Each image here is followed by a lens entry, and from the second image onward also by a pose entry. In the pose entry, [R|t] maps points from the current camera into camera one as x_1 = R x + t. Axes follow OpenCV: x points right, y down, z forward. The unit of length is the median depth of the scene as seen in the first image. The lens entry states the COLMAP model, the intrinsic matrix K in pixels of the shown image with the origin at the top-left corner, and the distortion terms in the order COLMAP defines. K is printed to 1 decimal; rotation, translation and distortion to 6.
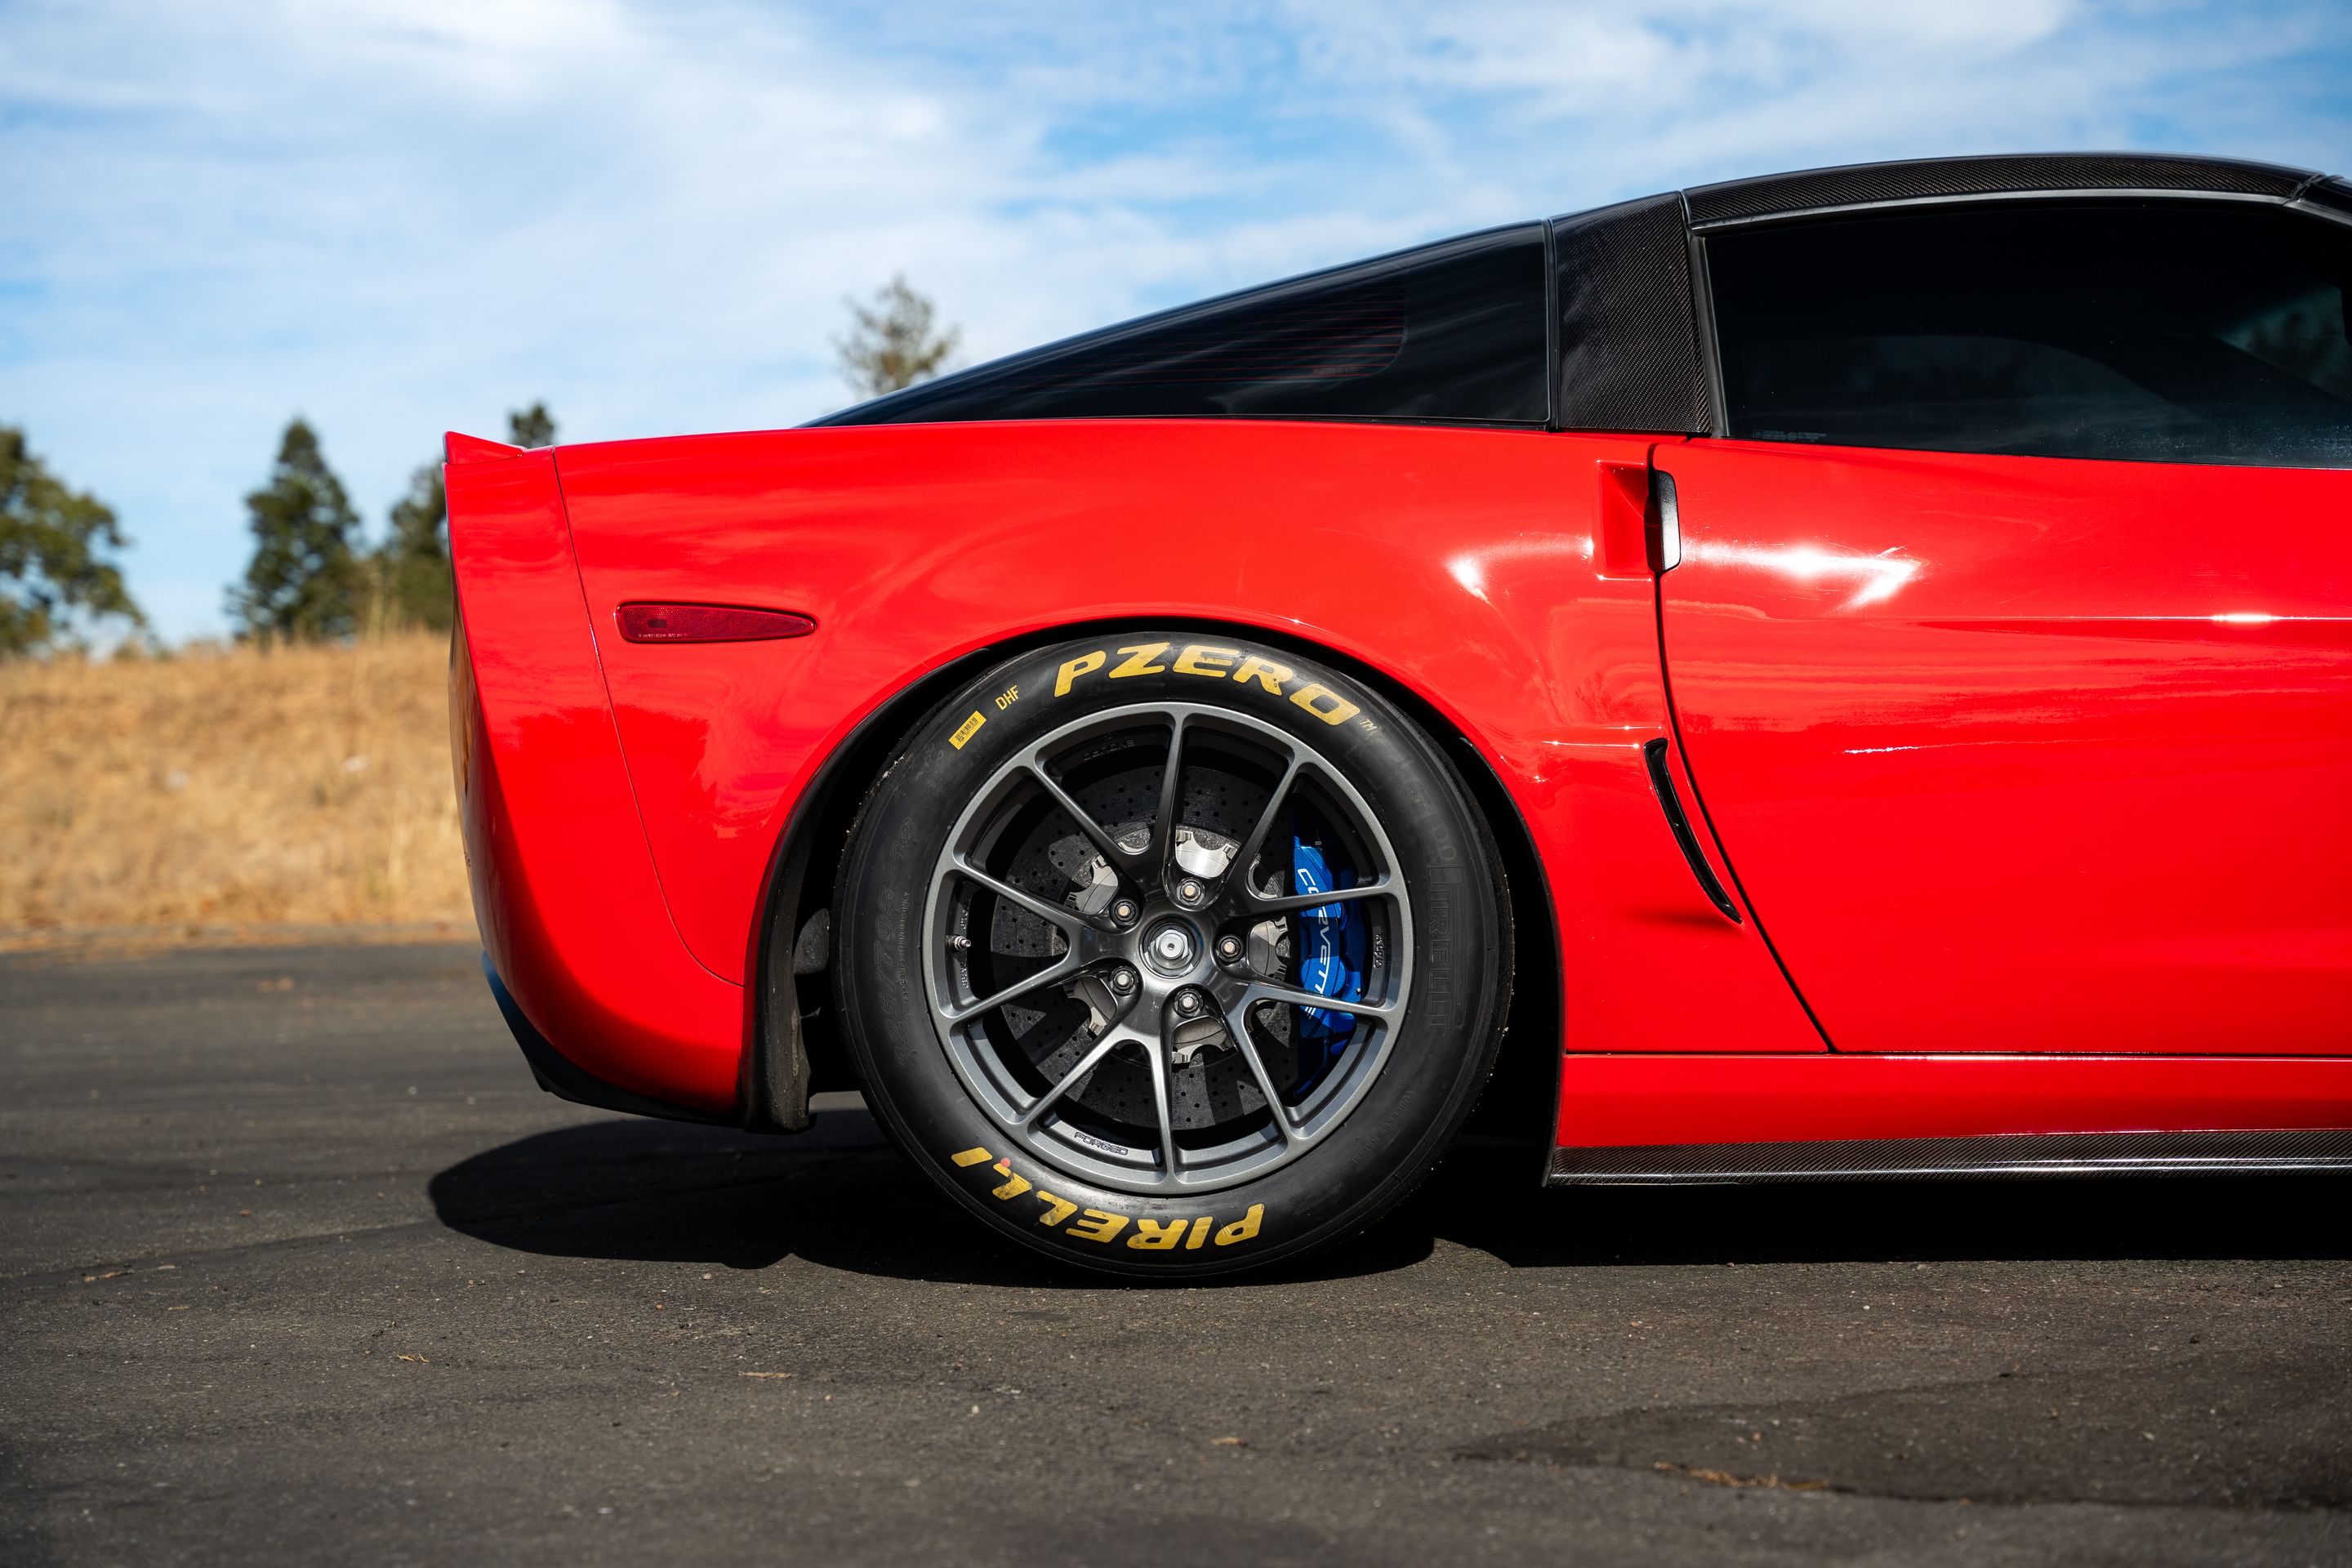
lens RADIAL K [[4266.0, 0, 1194.3], [0, 4266.0, 754.7], [0, 0, 1]] dist [0.218249, 0.358322]
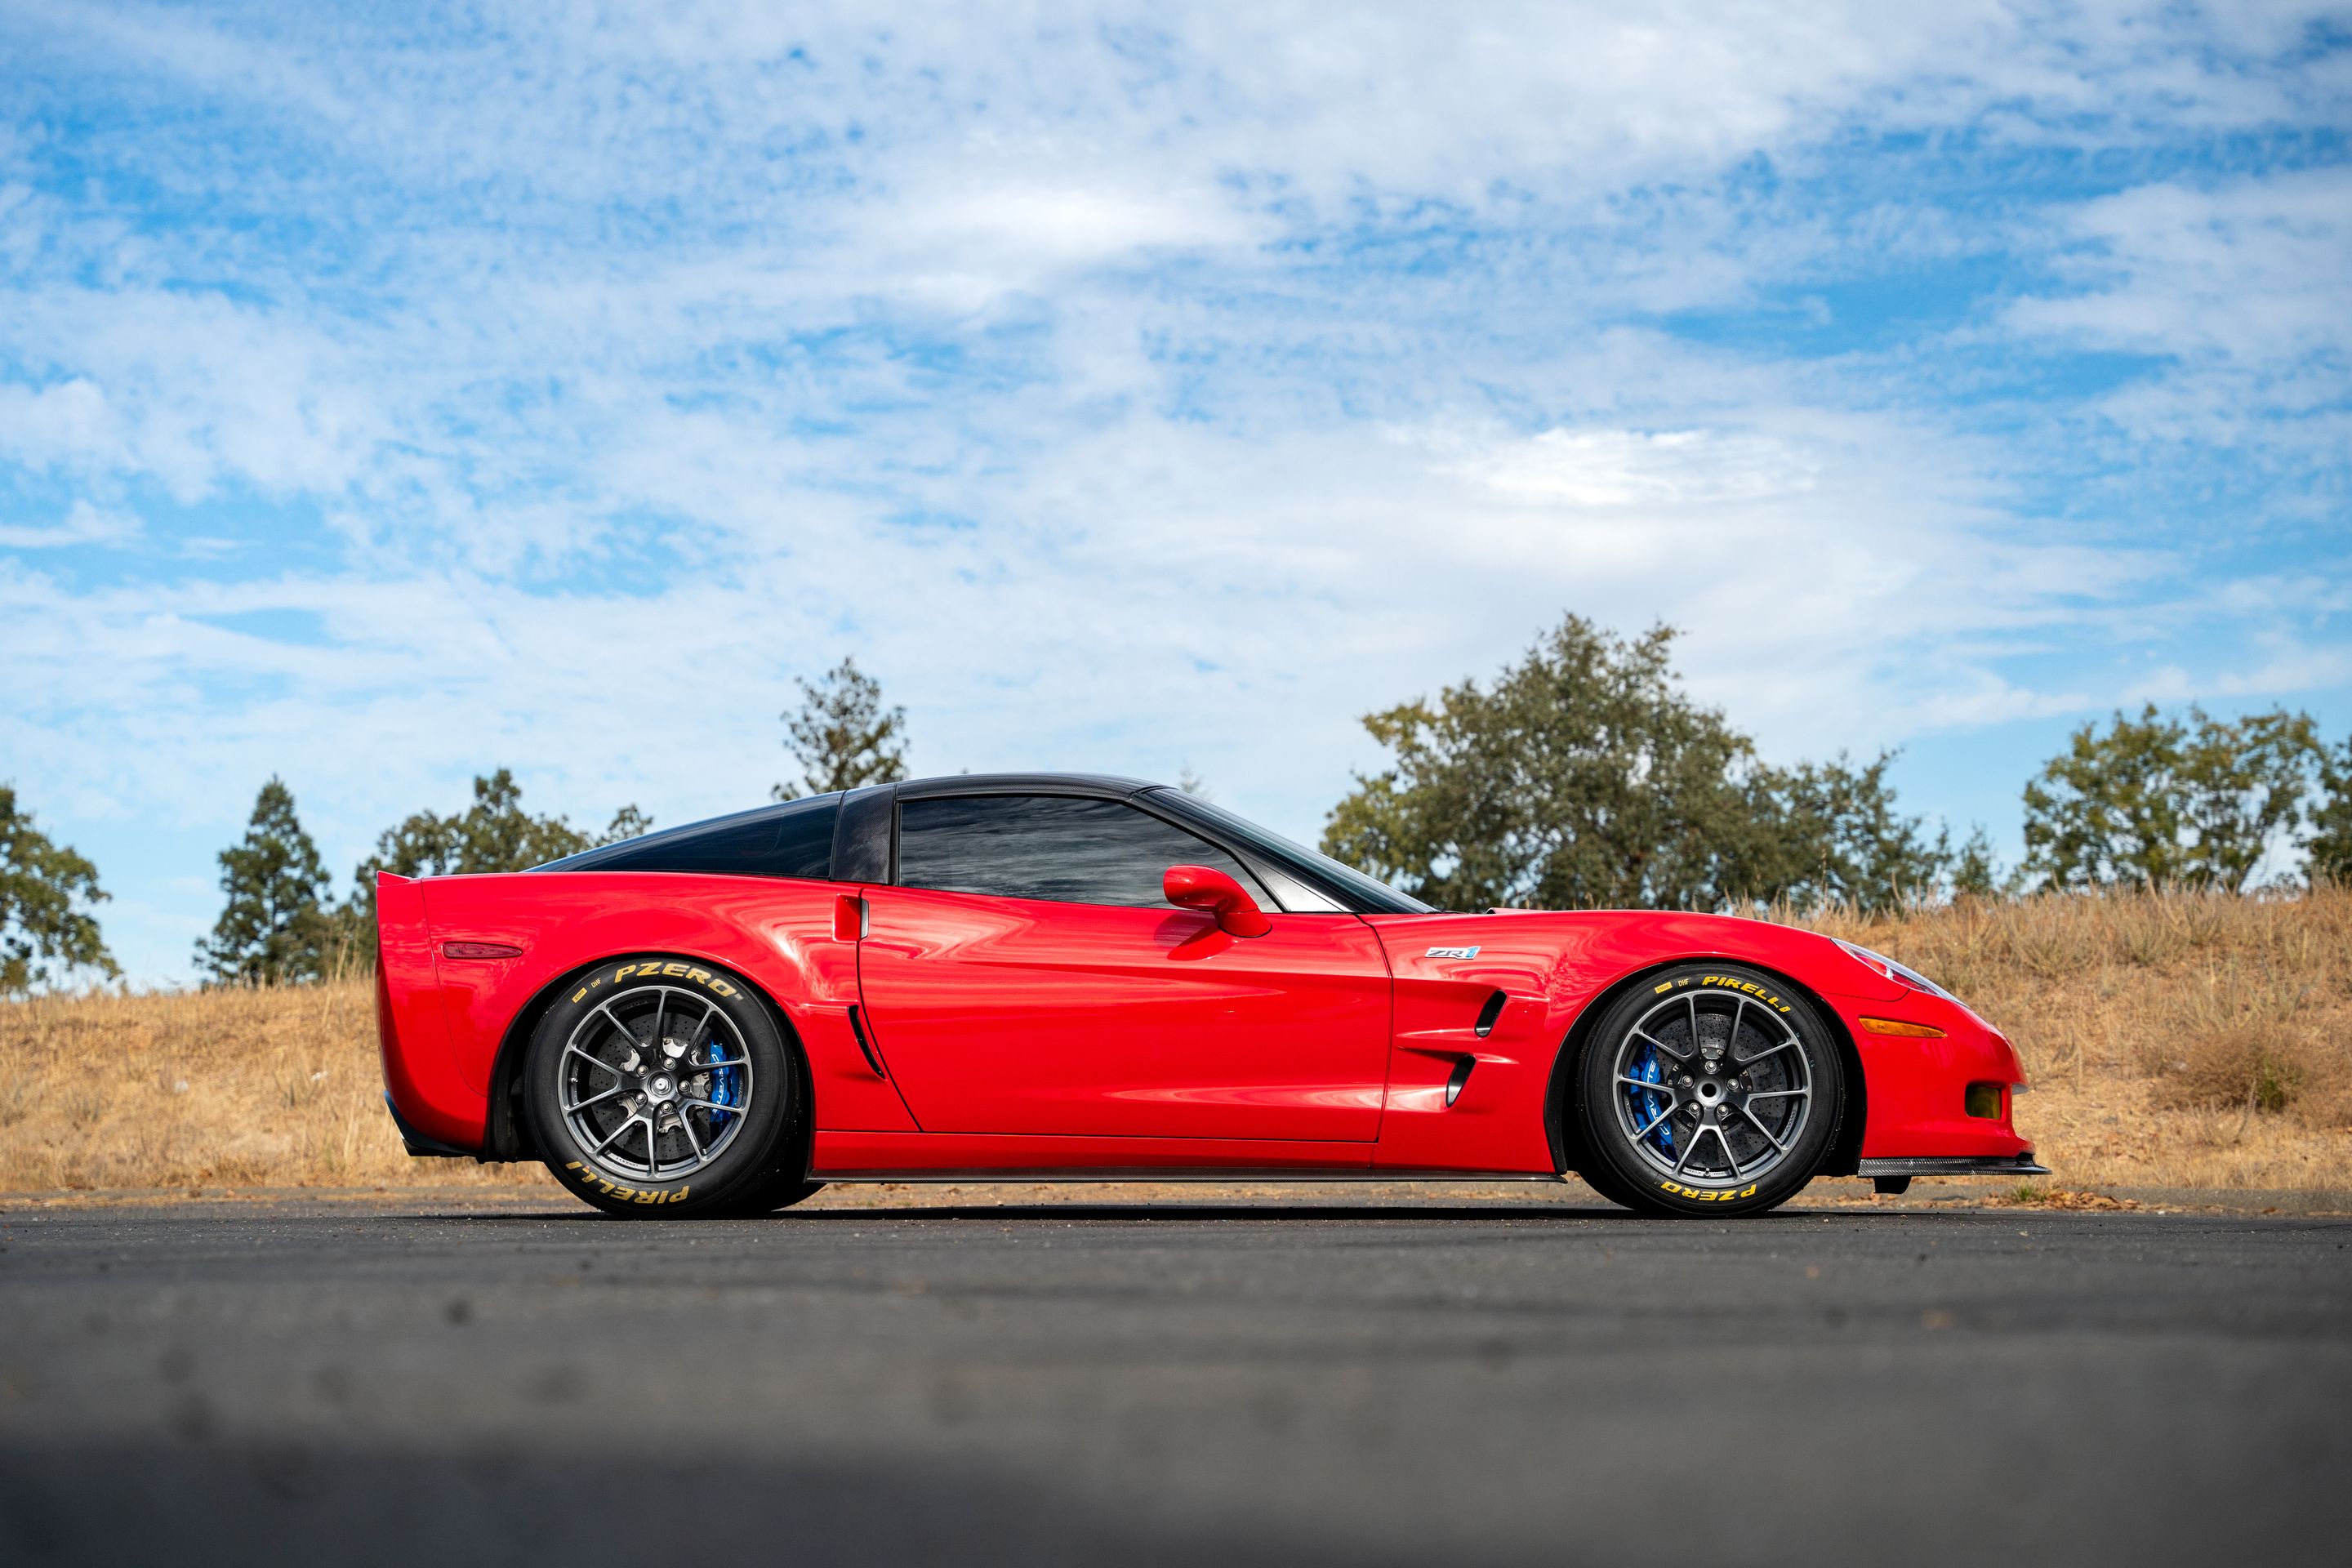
lens RADIAL K [[4459.2, 0, 1178.7], [0, 4459.2, 764.6], [0, 0, 1]] dist [0.250483, 0.526373]
pose [[0.999689, 0.024495, -0.004663, 0.302654], [-0.024798, 0.996228, -0.083153, 0.068295], [0.002608, 0.083243, 0.996526, -1.611596]]
